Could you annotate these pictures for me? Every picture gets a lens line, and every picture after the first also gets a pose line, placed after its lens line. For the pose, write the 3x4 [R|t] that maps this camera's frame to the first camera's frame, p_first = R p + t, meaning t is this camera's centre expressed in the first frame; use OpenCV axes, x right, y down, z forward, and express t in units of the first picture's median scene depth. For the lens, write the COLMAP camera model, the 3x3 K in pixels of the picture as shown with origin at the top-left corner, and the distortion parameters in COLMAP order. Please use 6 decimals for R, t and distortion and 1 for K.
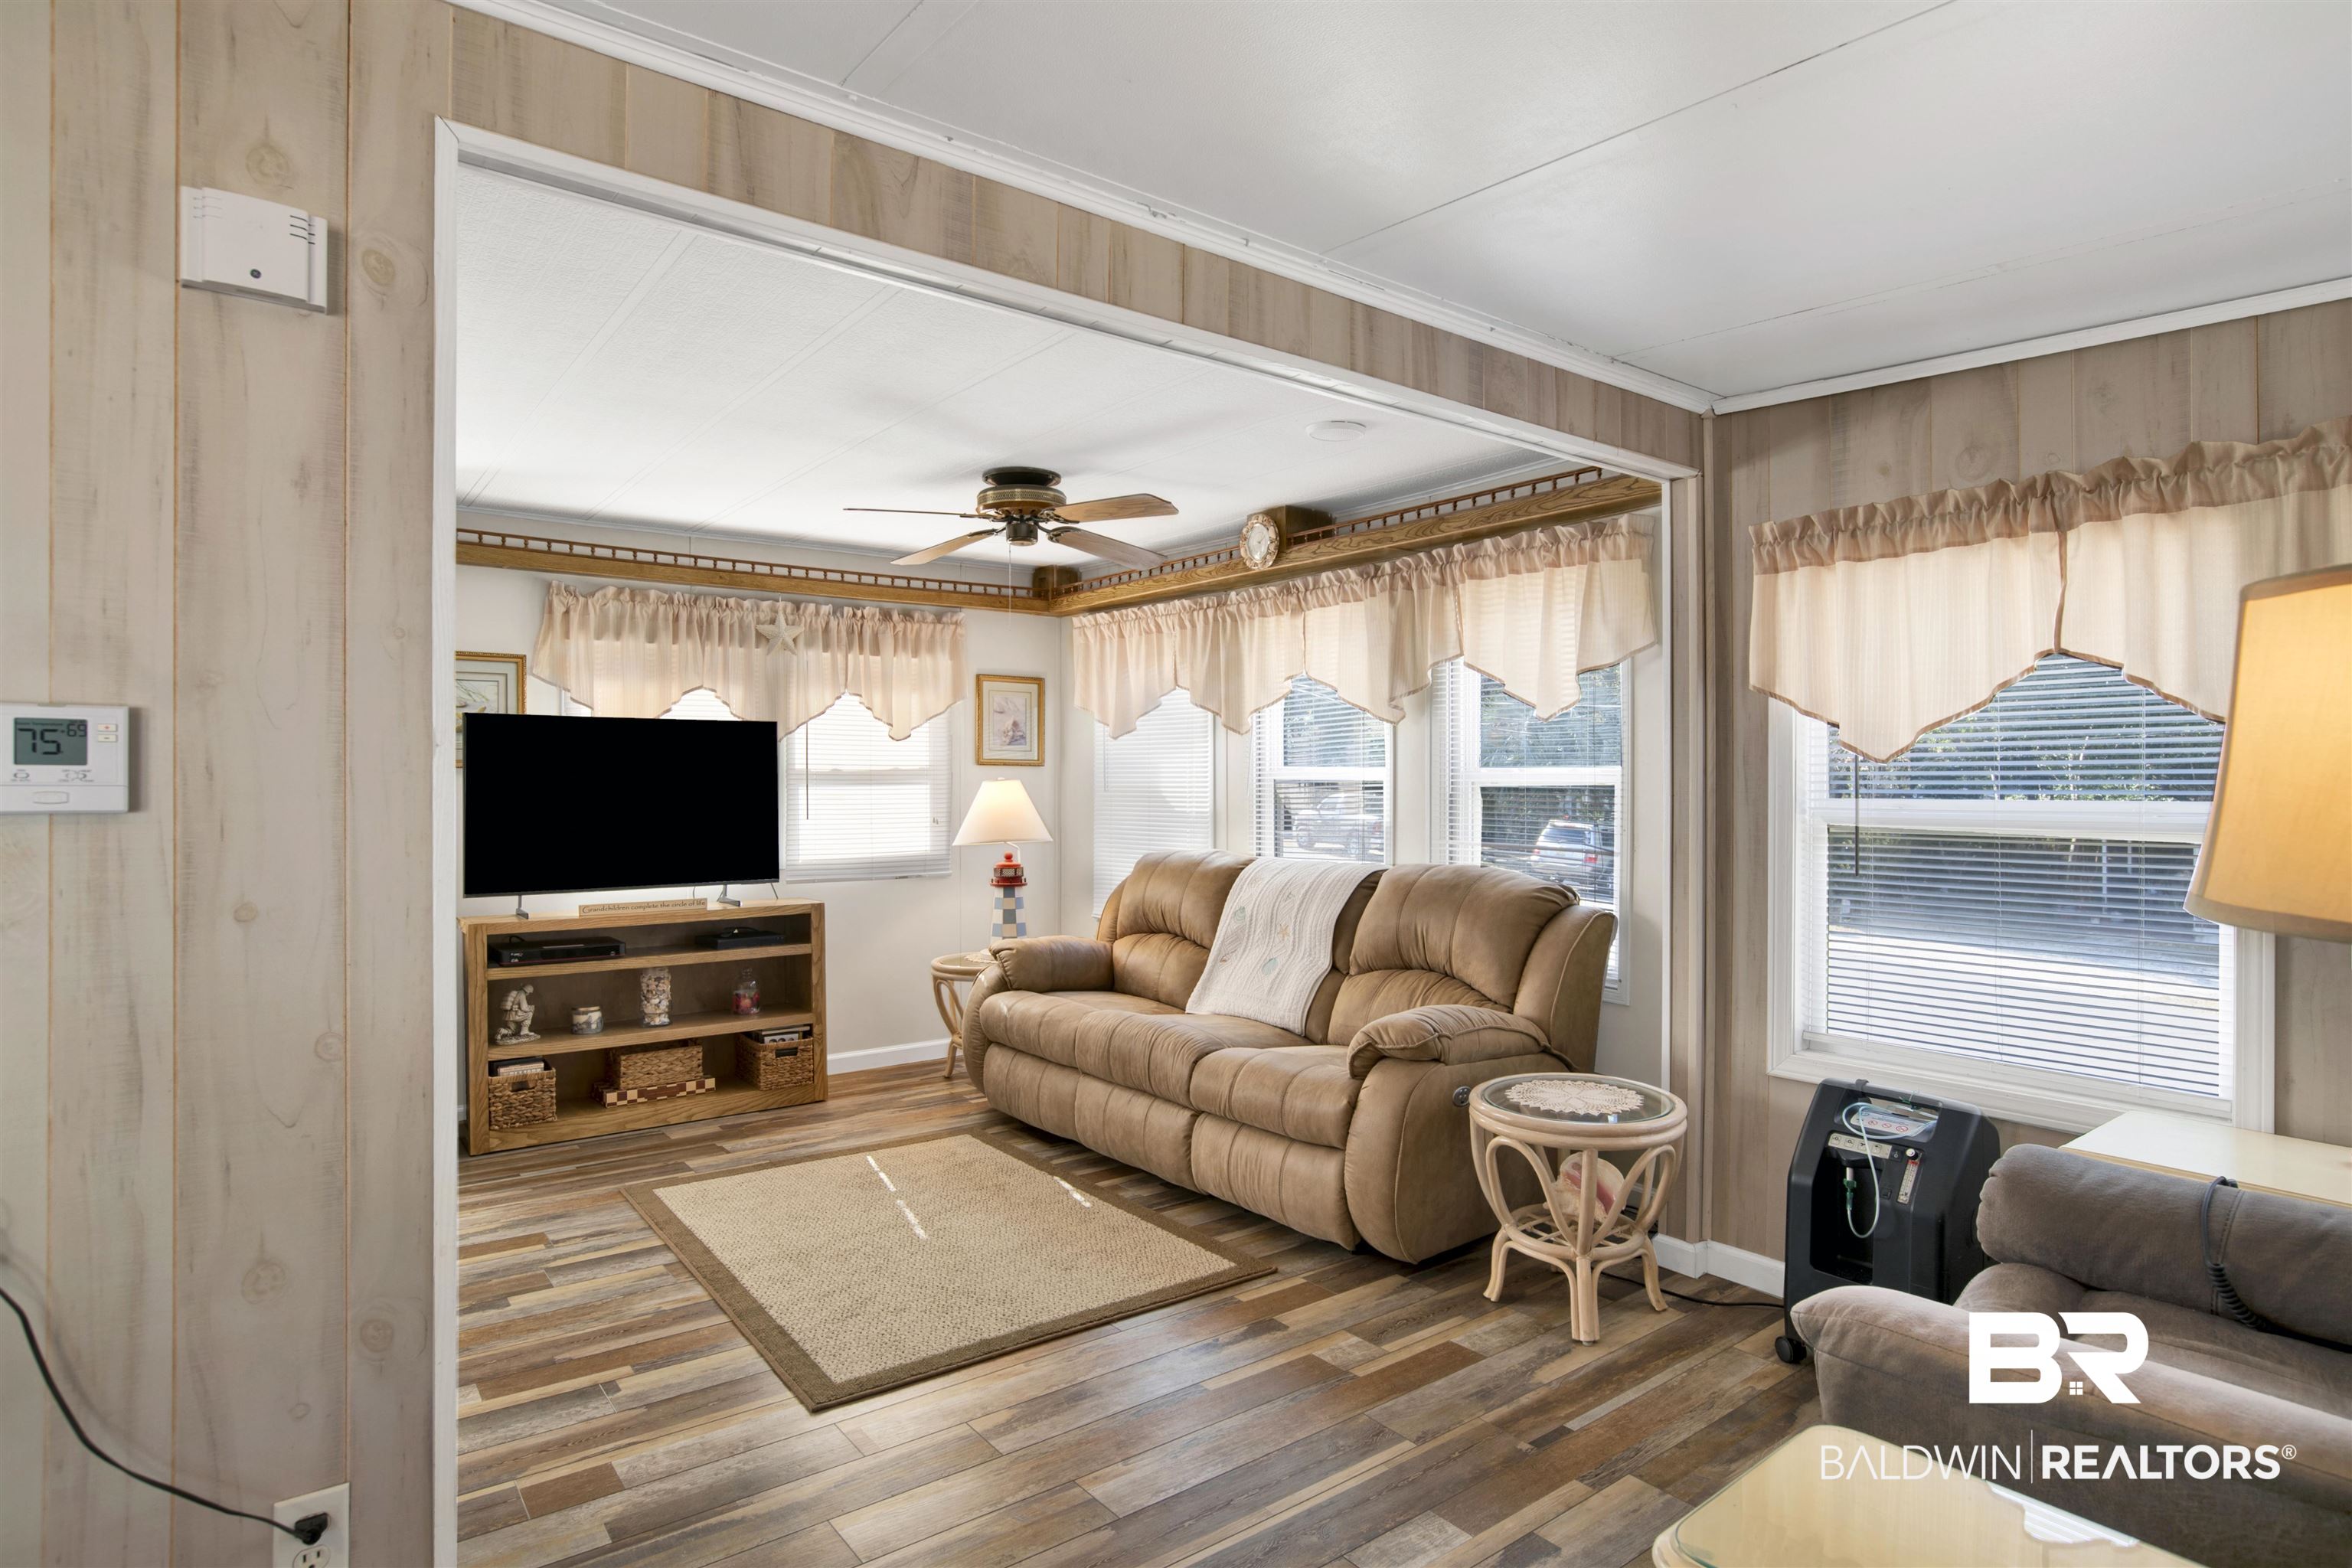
lens RADIAL K [[1232.6, 0, 1167.3], [0, 1232.6, 783.6], [0, 0, 1]] dist [-0.003114, -0.000479]
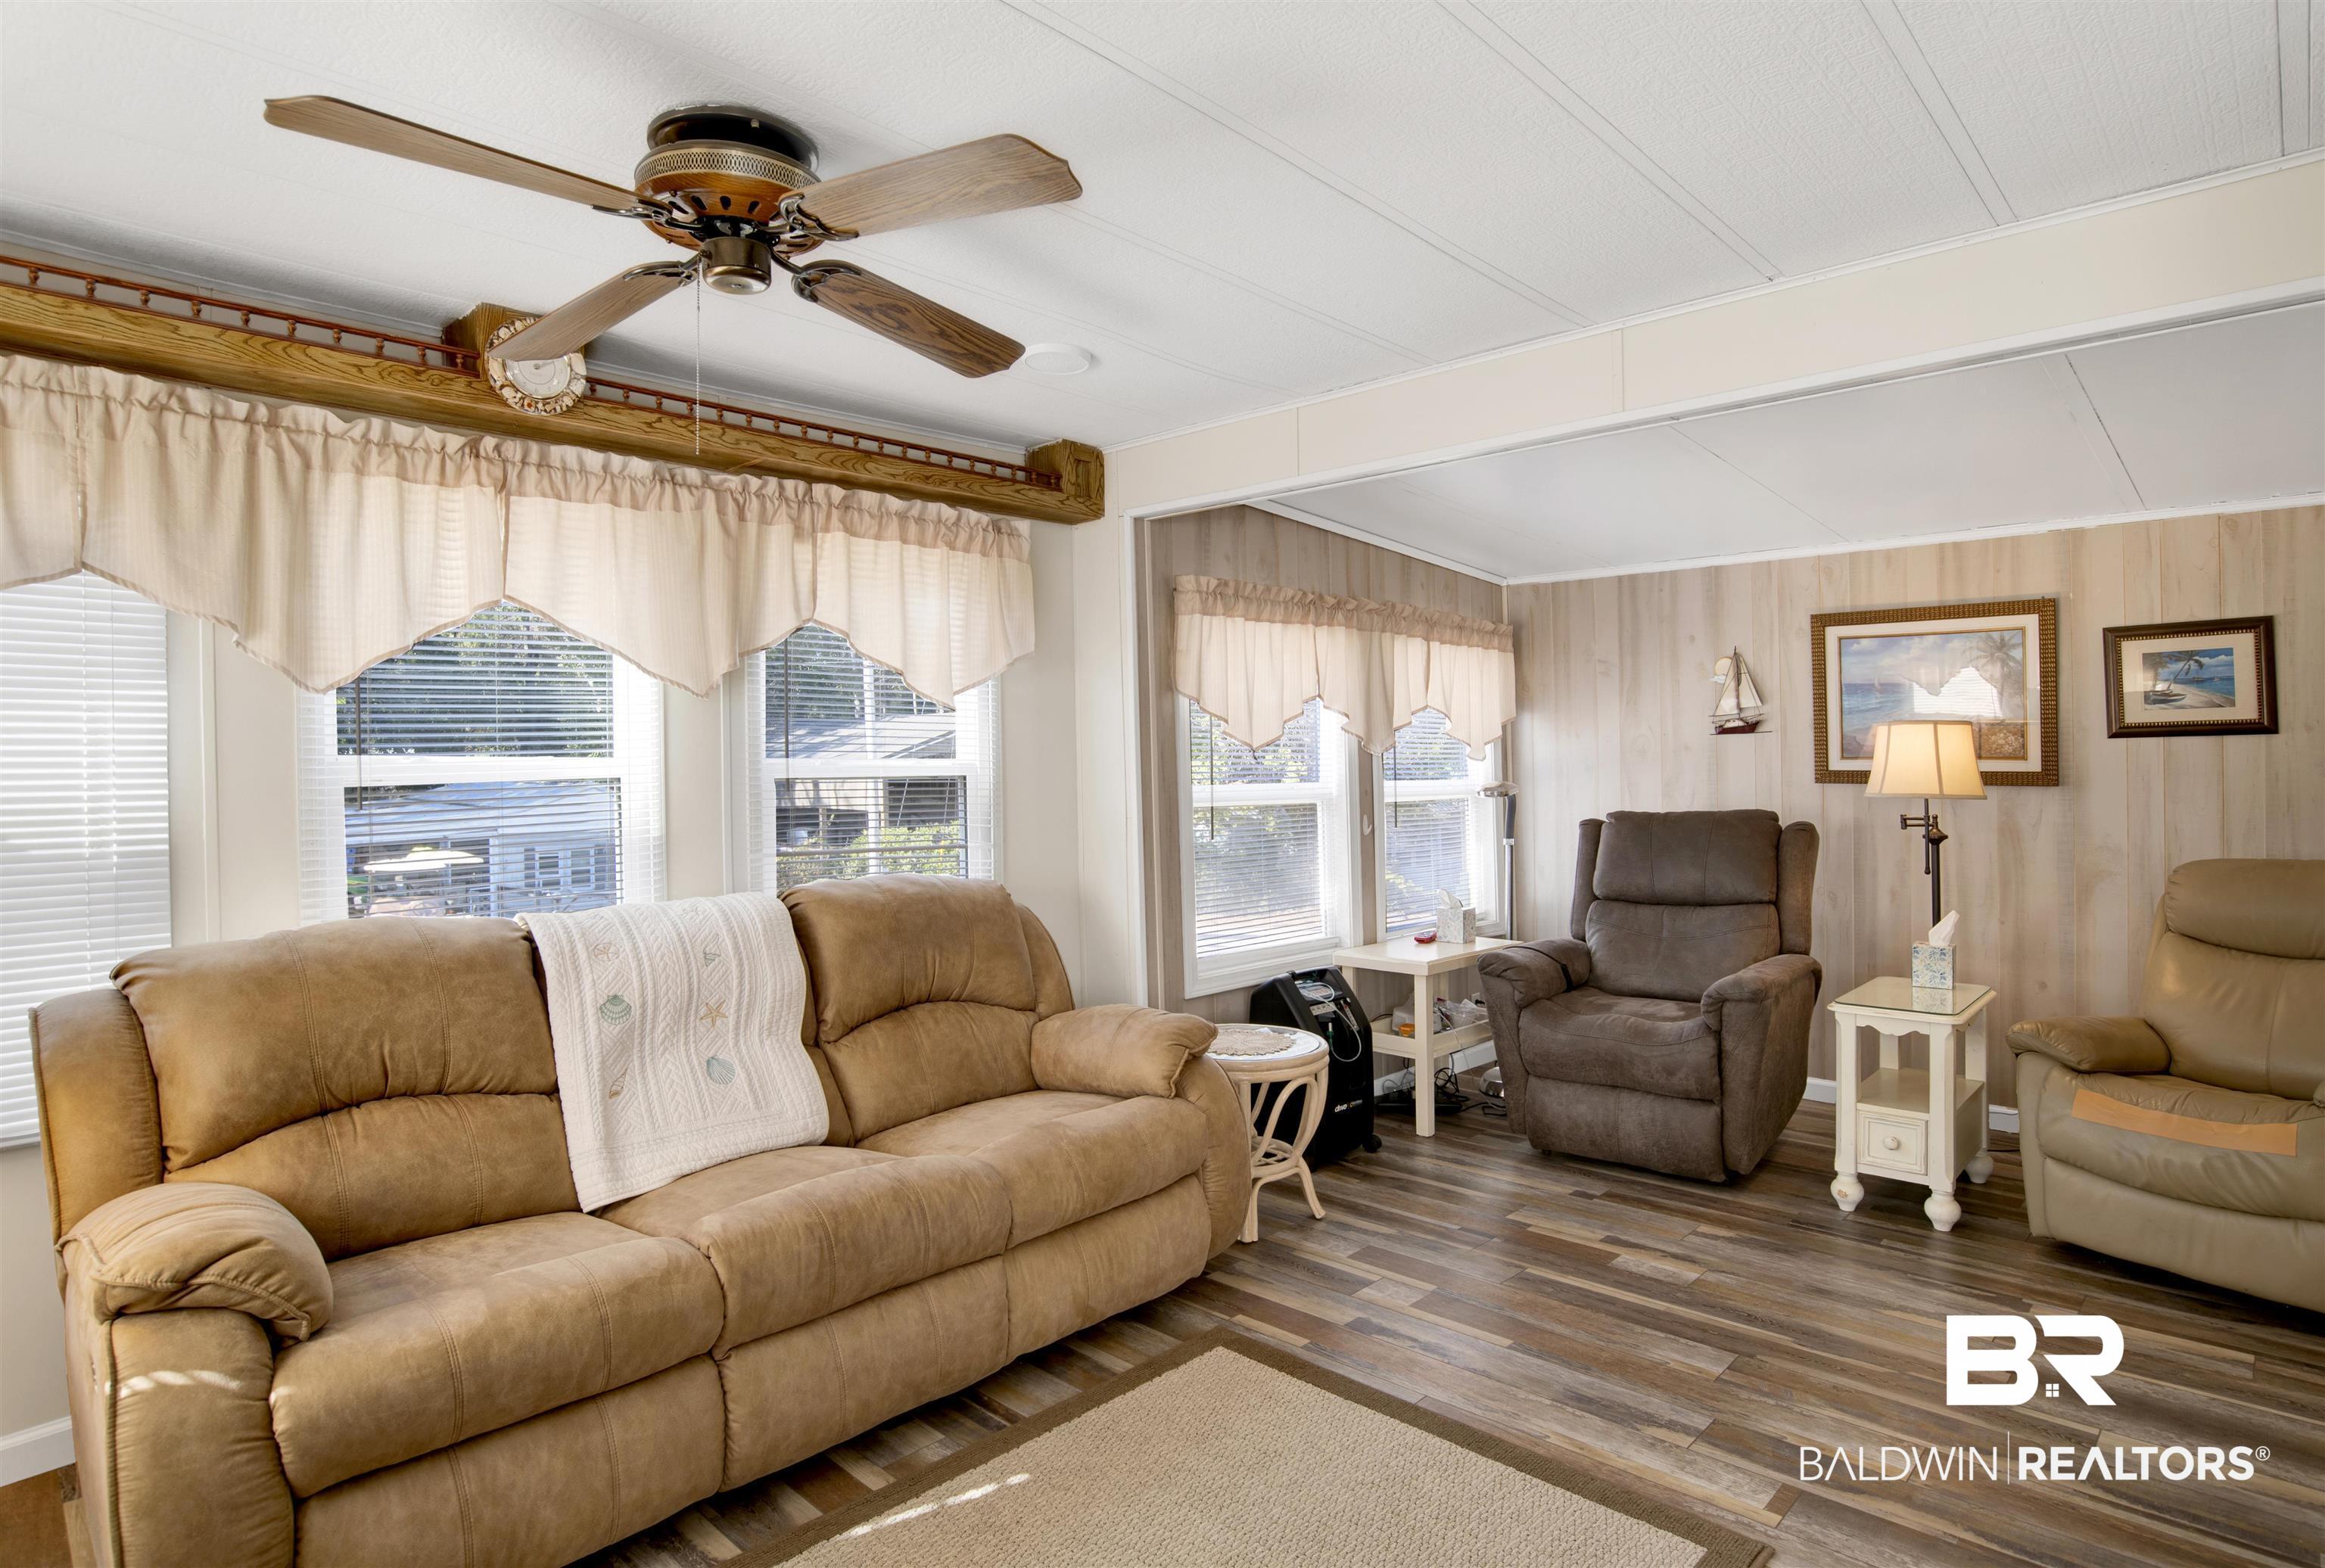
lens RADIAL K [[1270.5, 0, 1170.0], [0, 1270.5, 767.7], [0, 0, 1]] dist [-0.043697, 0.000730]
pose [[-0.151888, 0.004693, 0.988387, -0.548397], [0.016564, 0.999860, -0.002202, -0.002144], [-0.988259, 0.016037, -0.151945, 0.802317]]
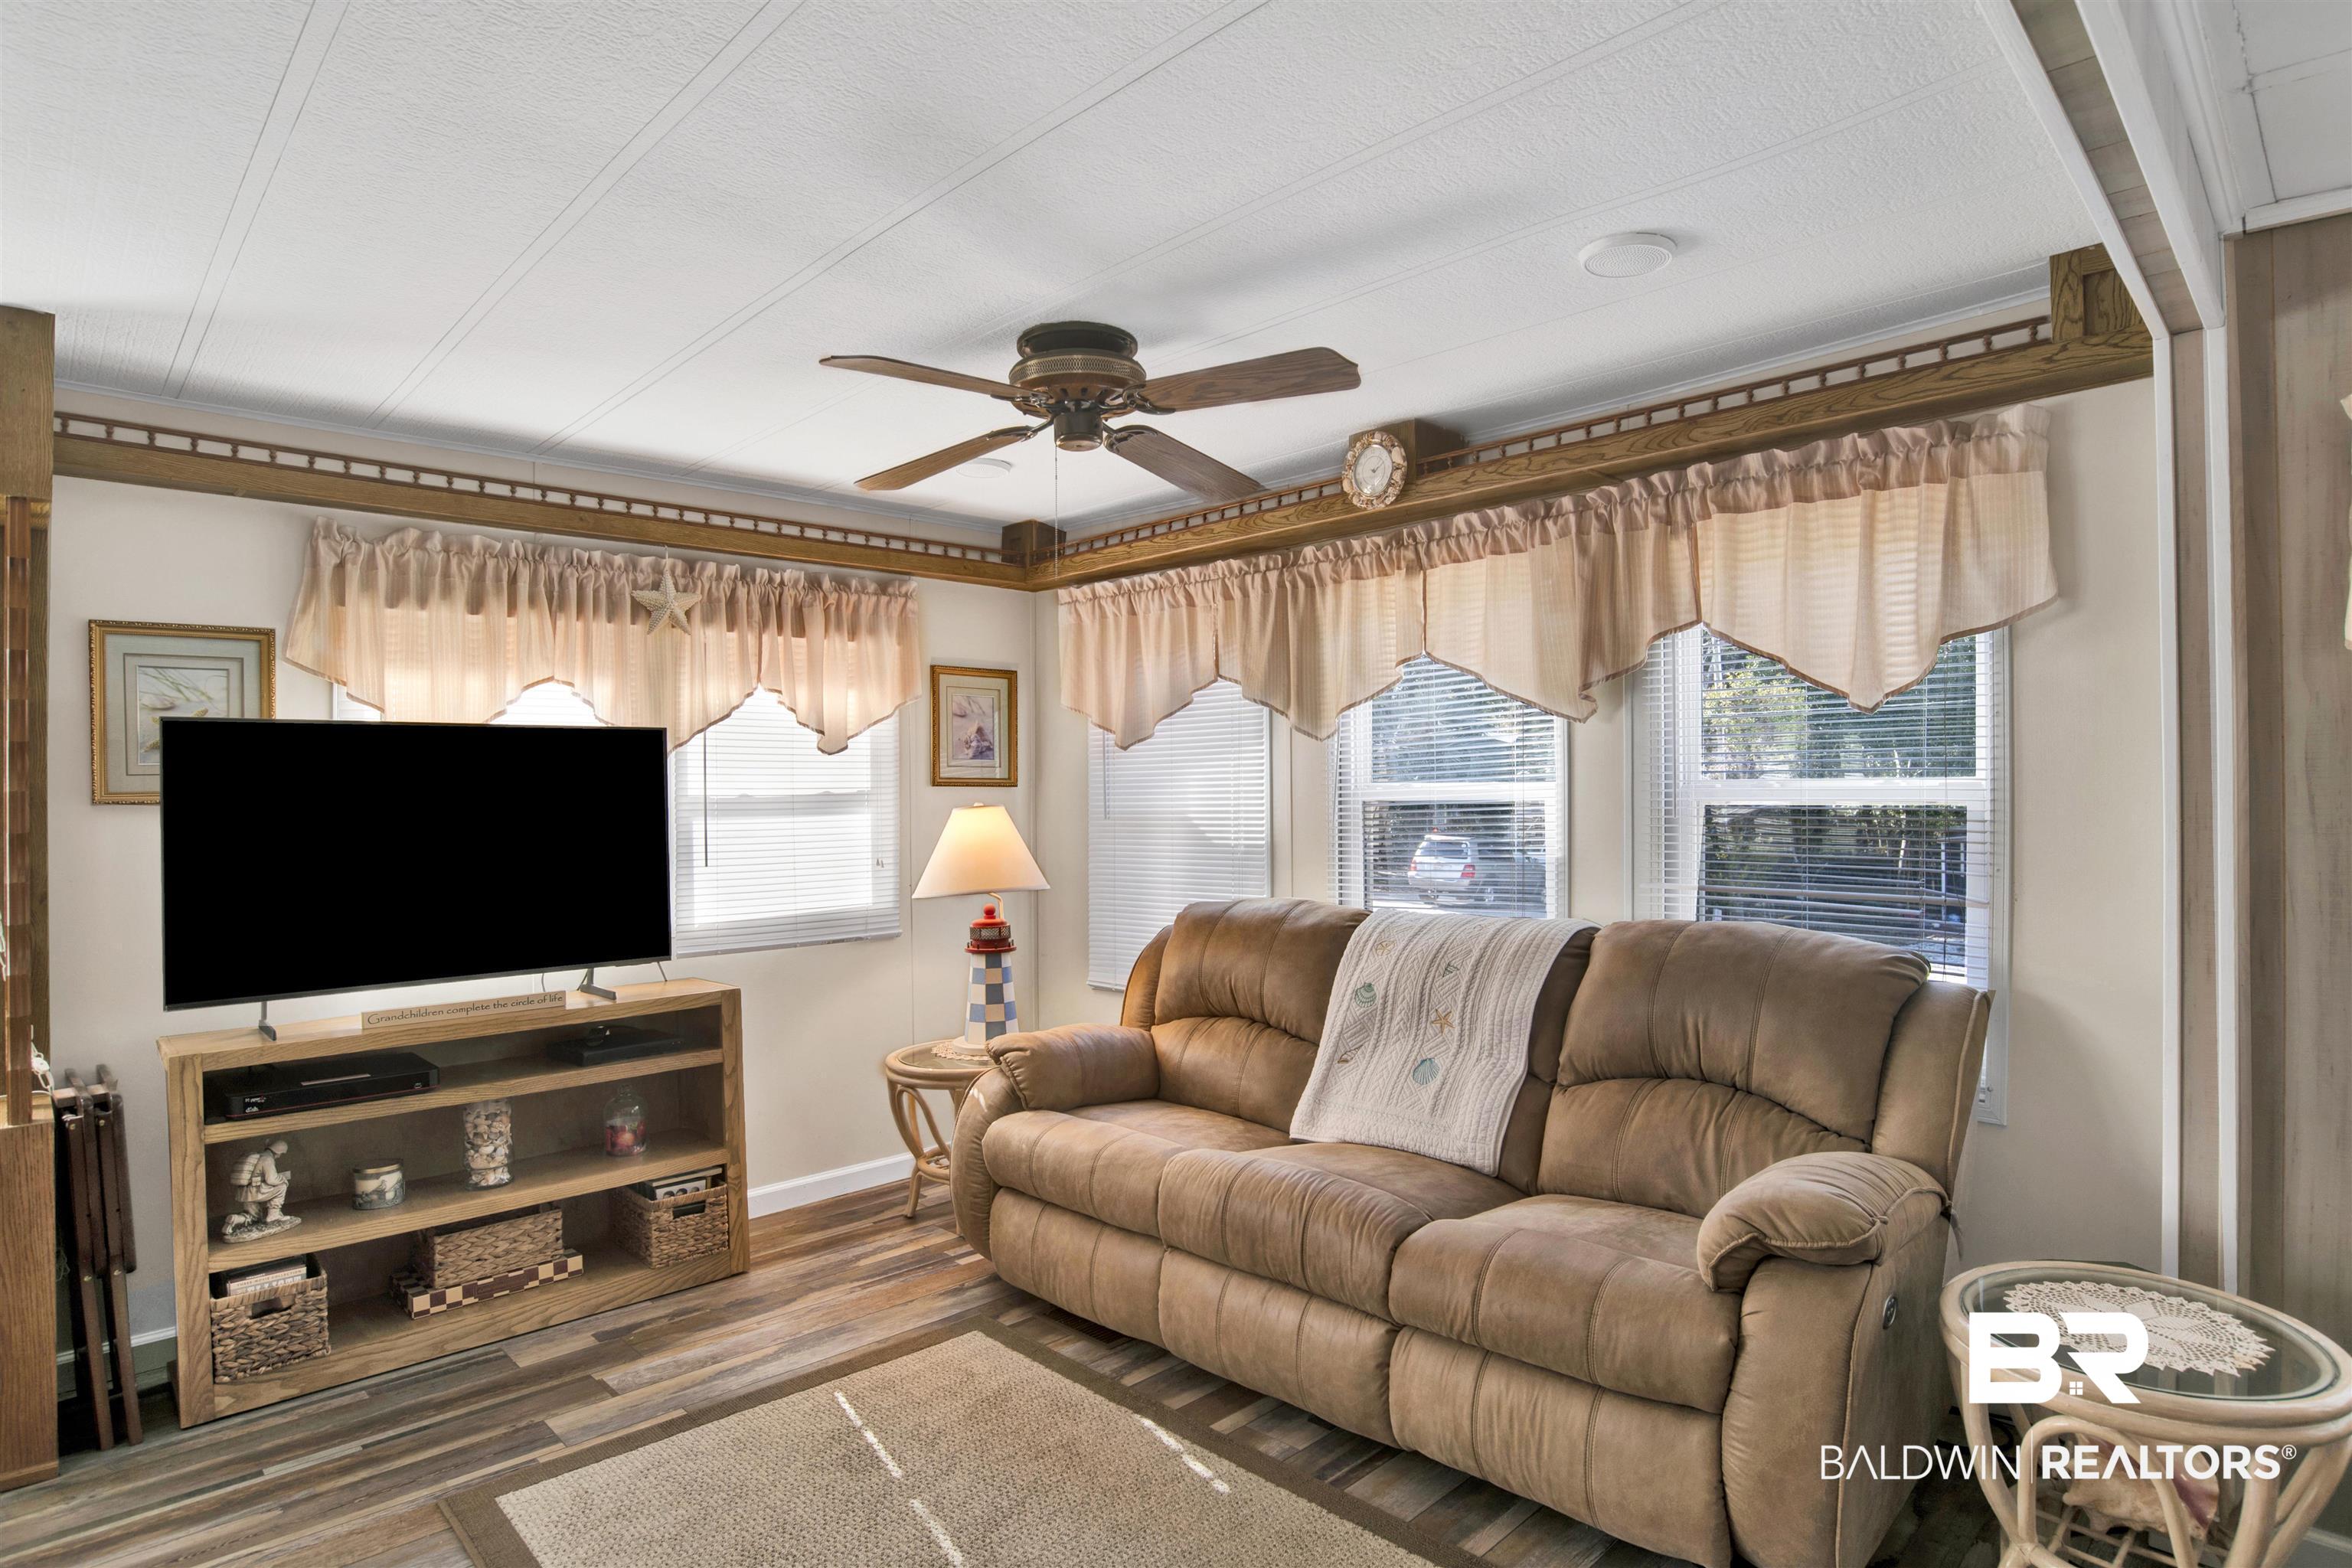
lens RADIAL K [[1228.5, 0, 1176.0], [0, 1228.5, 784.0], [0, 0, 1]] dist [-0.049391, 0.029333]
pose [[0.991007, -0.014044, 0.133071, -0.136994], [0.015726, 0.999809, -0.011596, -0.007307], [-0.132883, 0.013584, 0.991039, 0.312986]]
